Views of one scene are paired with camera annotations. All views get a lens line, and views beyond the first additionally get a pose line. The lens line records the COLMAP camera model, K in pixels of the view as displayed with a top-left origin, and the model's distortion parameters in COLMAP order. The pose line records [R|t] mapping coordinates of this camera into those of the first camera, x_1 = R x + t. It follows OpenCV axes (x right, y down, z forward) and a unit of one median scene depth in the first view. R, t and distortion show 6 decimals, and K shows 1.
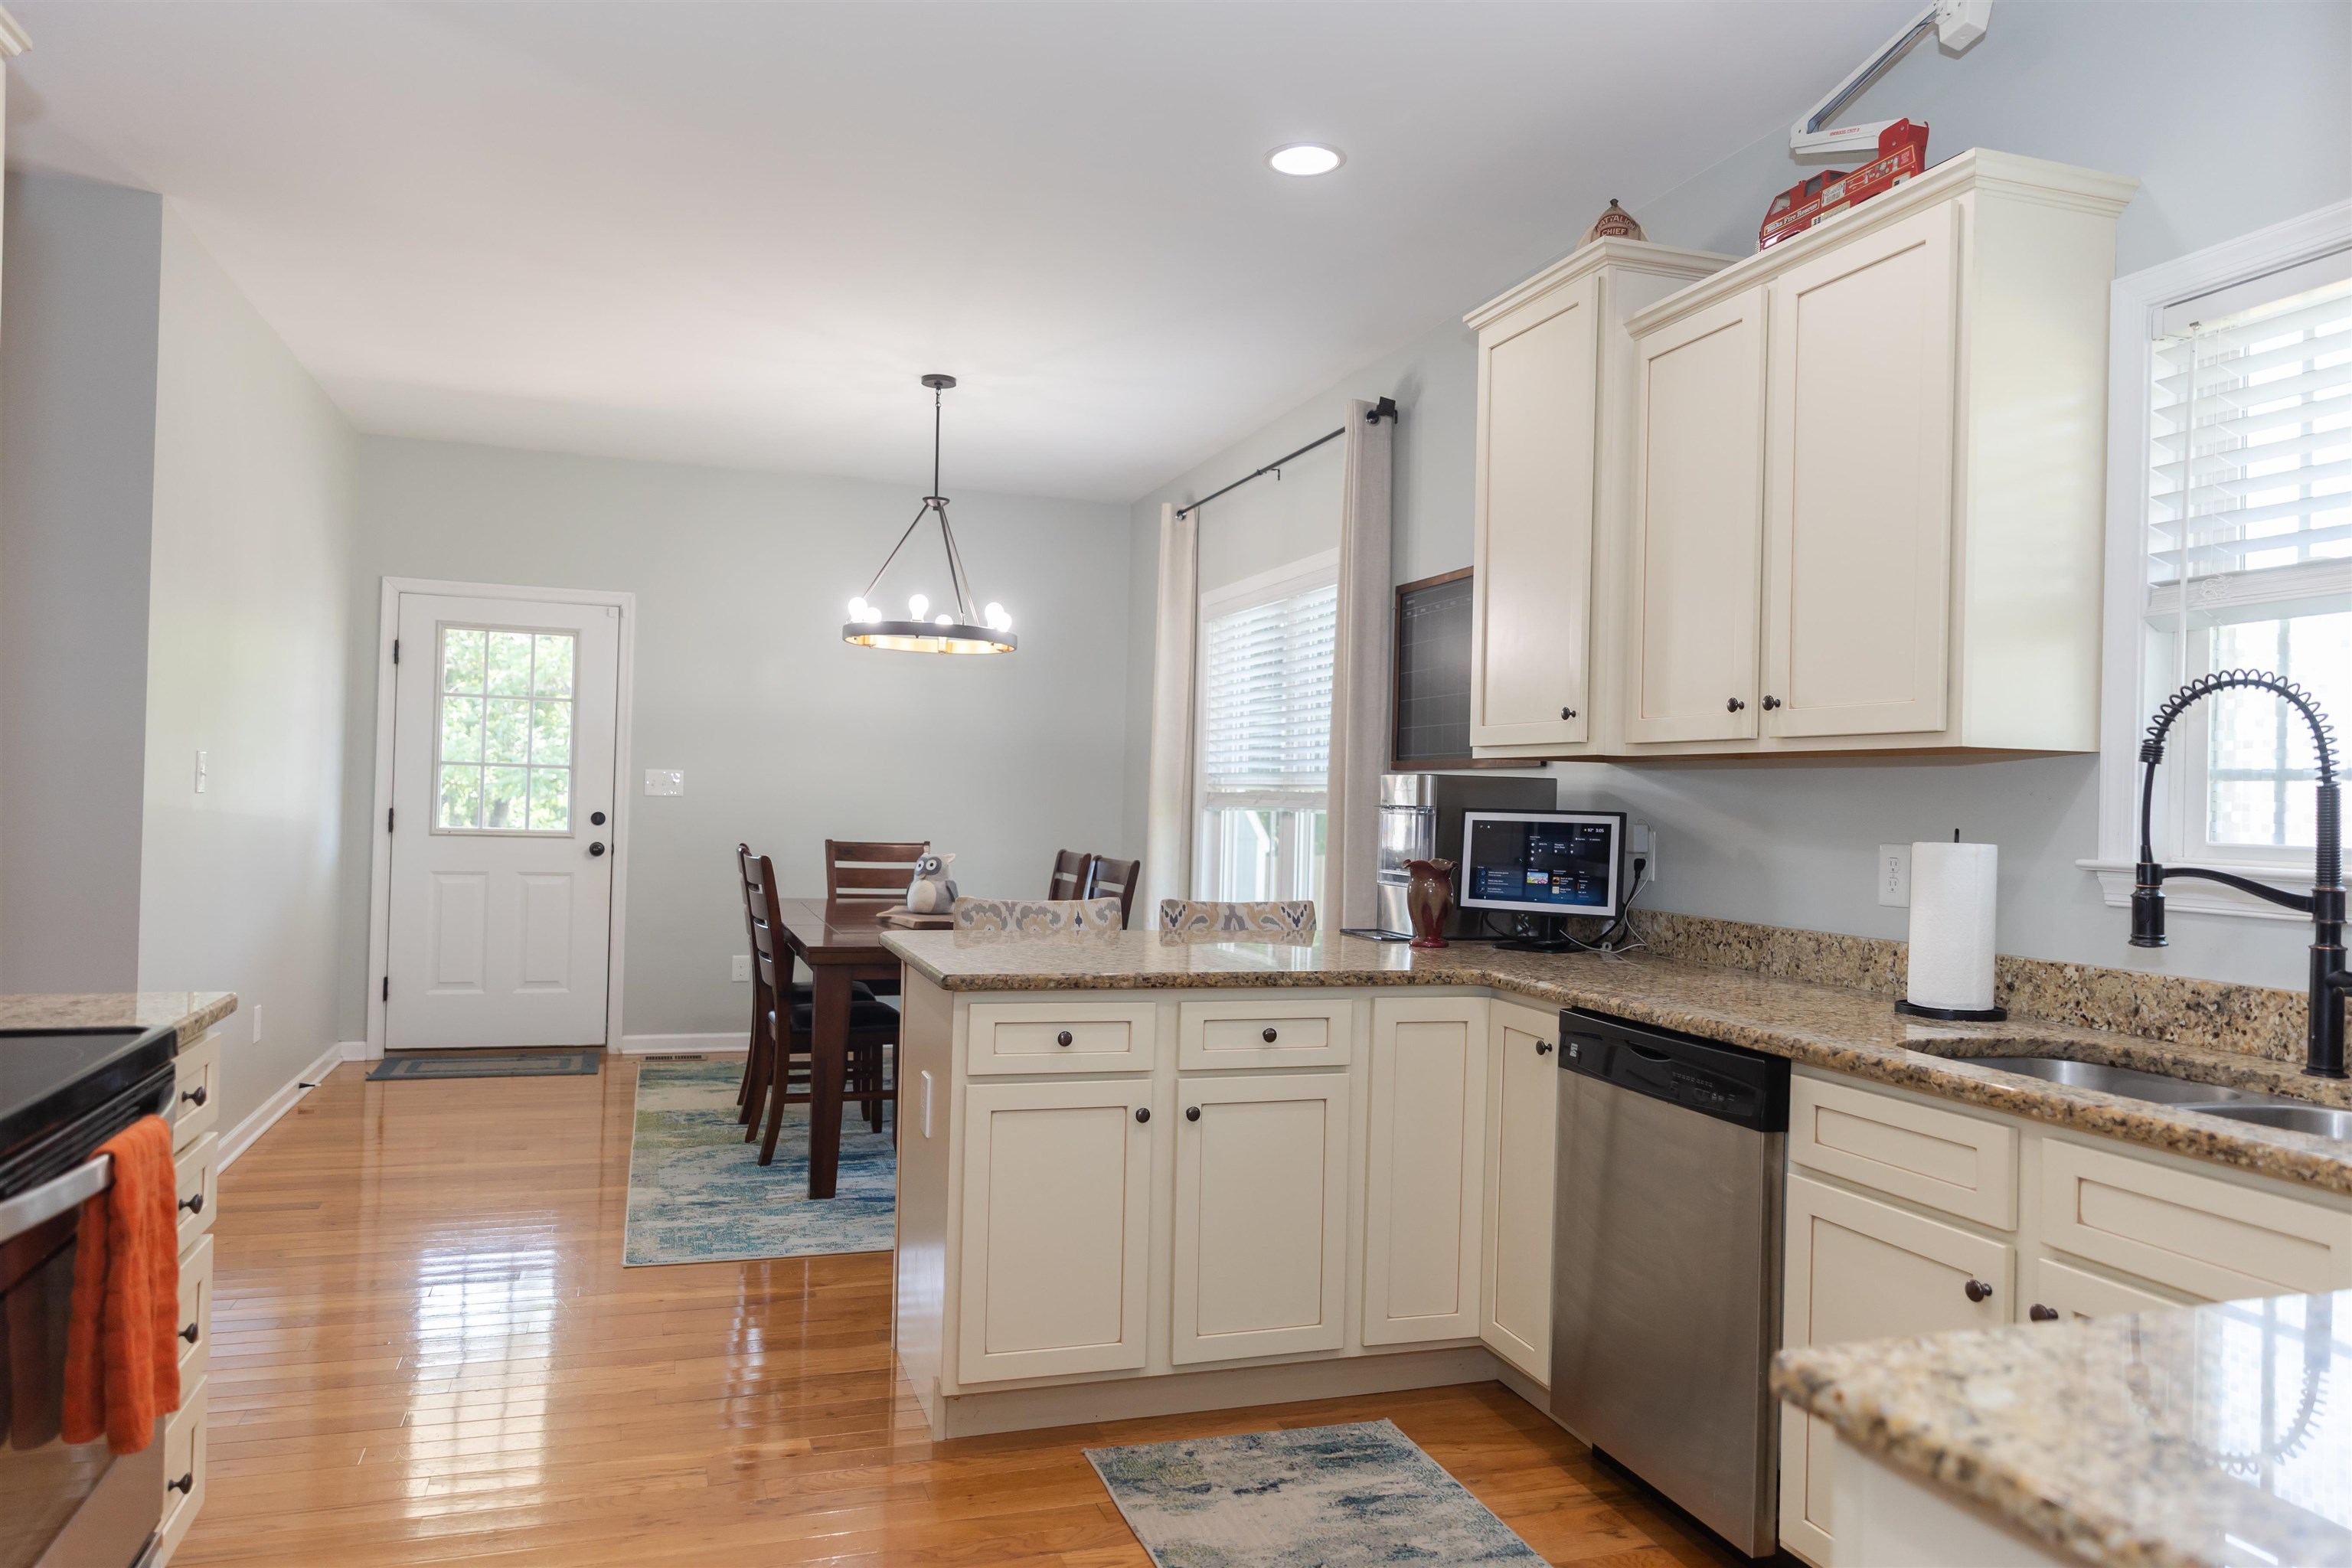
lens RADIAL K [[1565.7, 0, 1174.7], [0, 1565.7, 784.4], [0, 0, 1]] dist [0.016110, -0.005589]
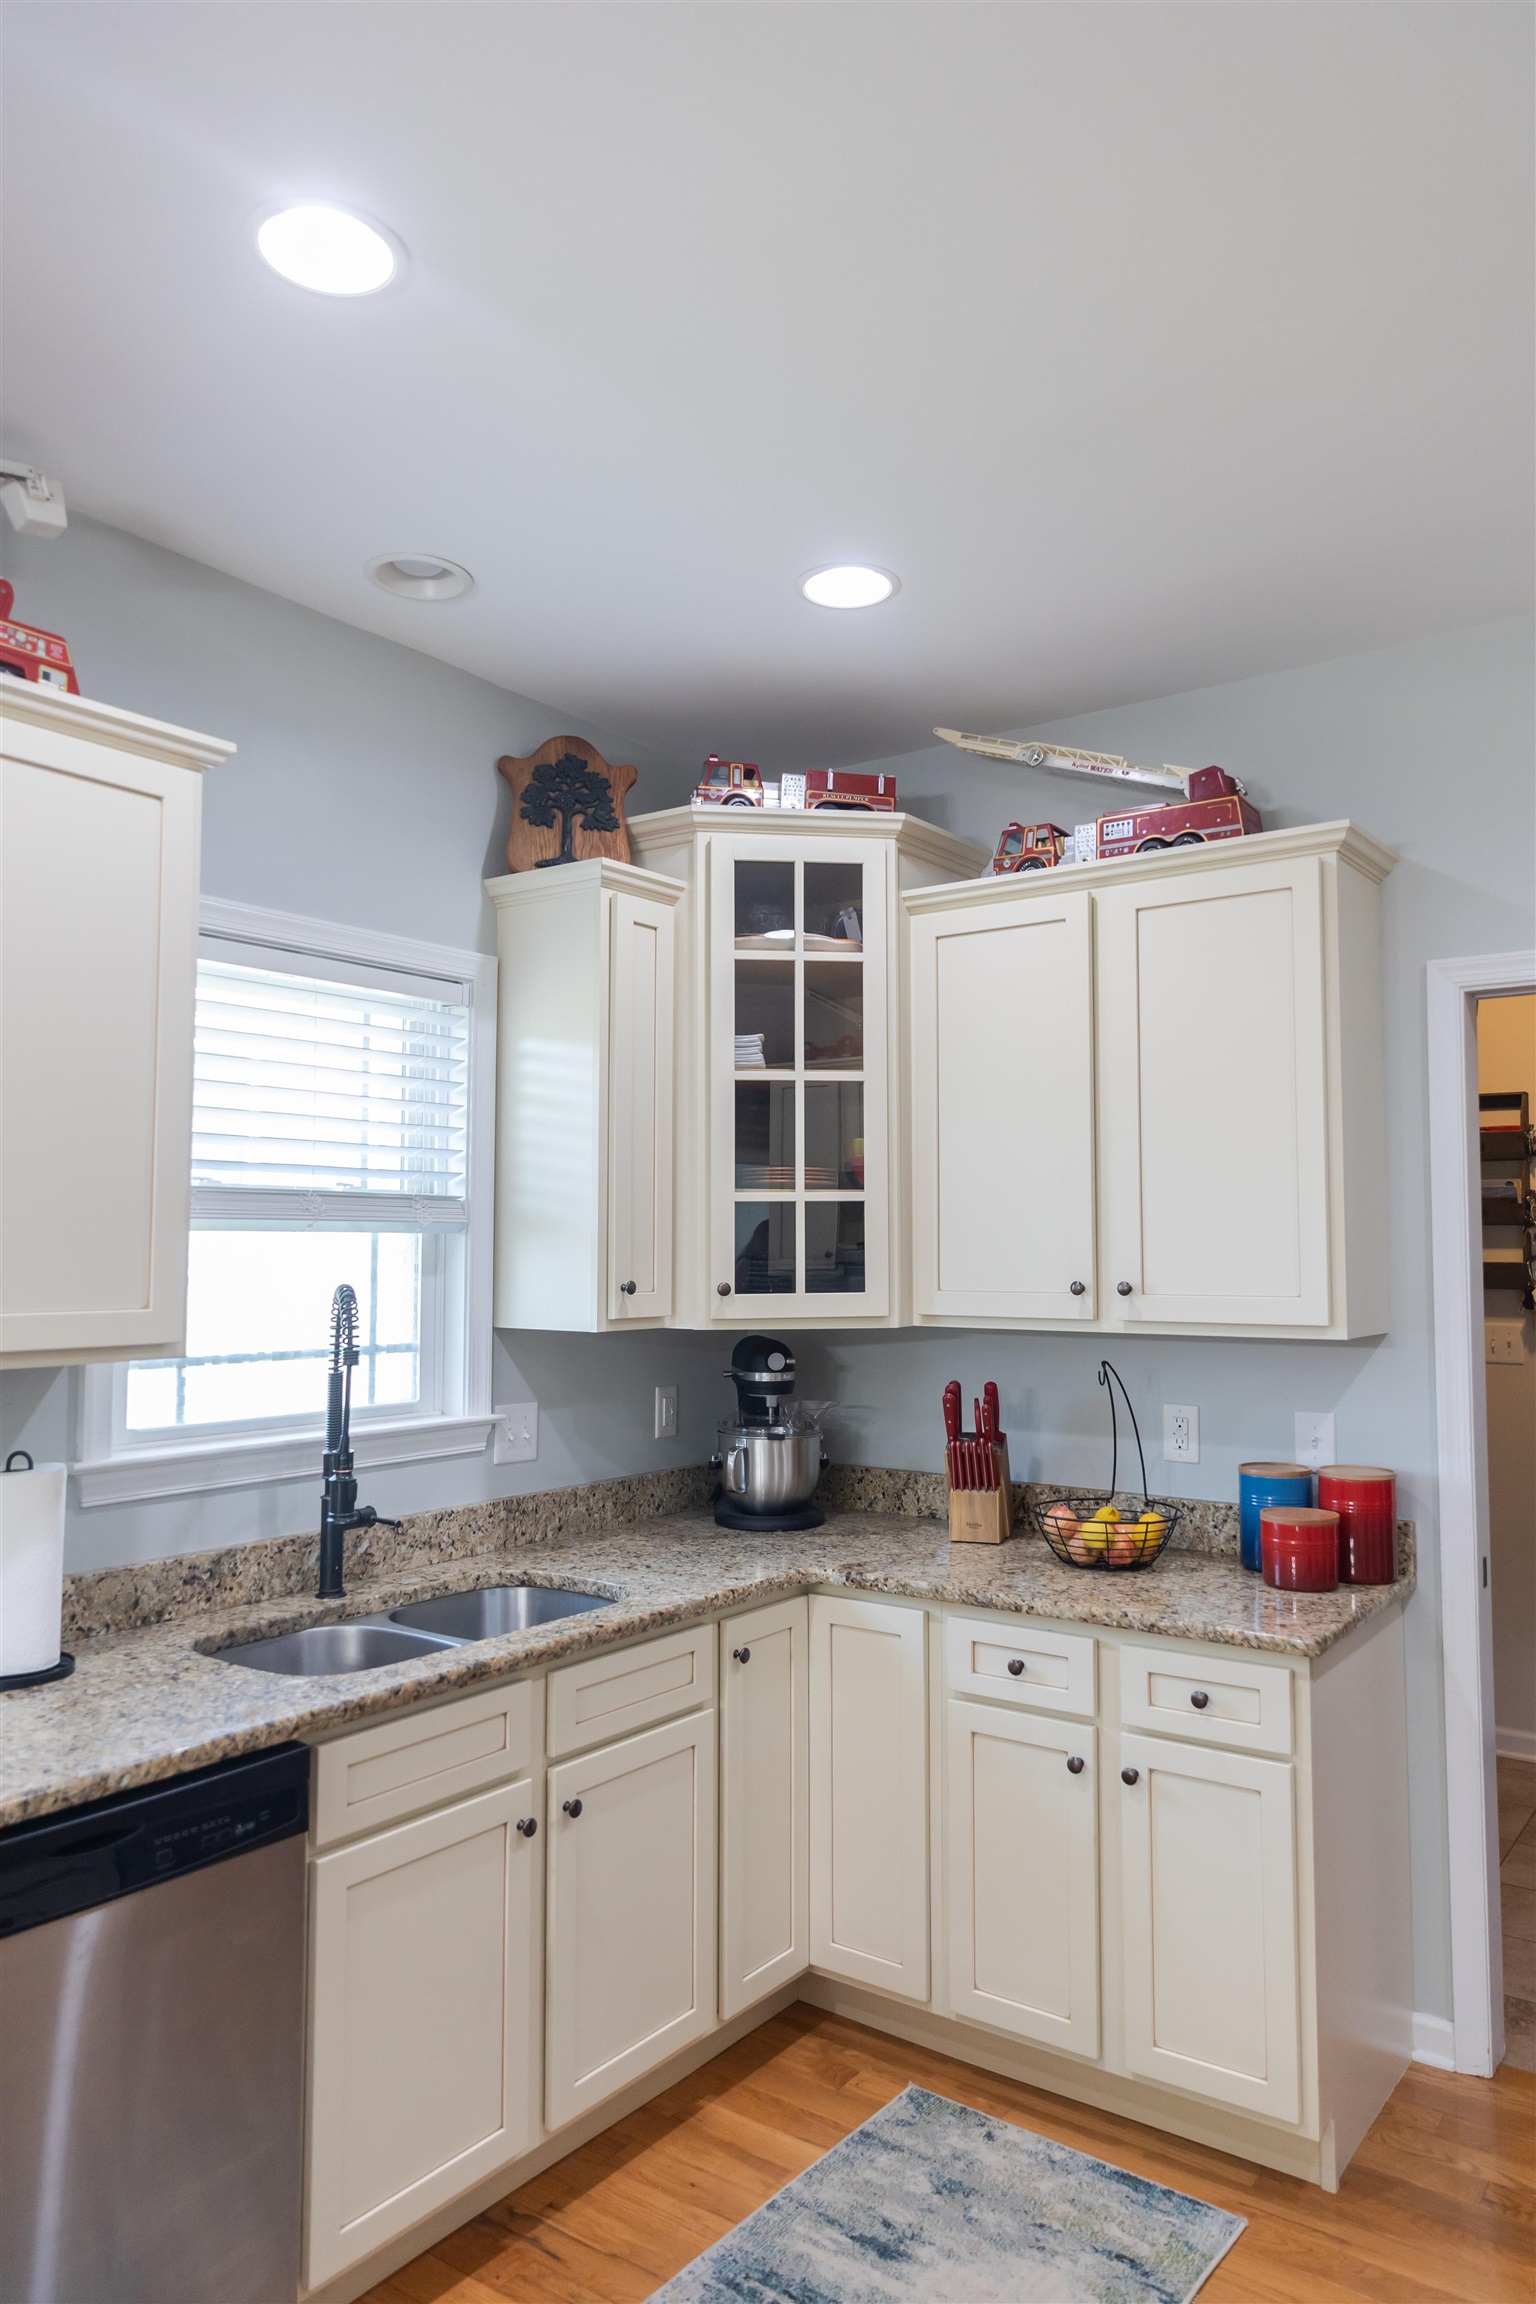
lens RADIAL K [[1533.8, 0, 776.6], [0, 1533.8, 1162.2], [0, 0, 1]] dist [0.016110, -0.005589]
pose [[-0.578499, 0.018925, 0.815464, -0.345199], [-0.026094, 0.998790, -0.041691, -0.085314], [-0.815266, -0.045397, -0.577305, 0.949219]]
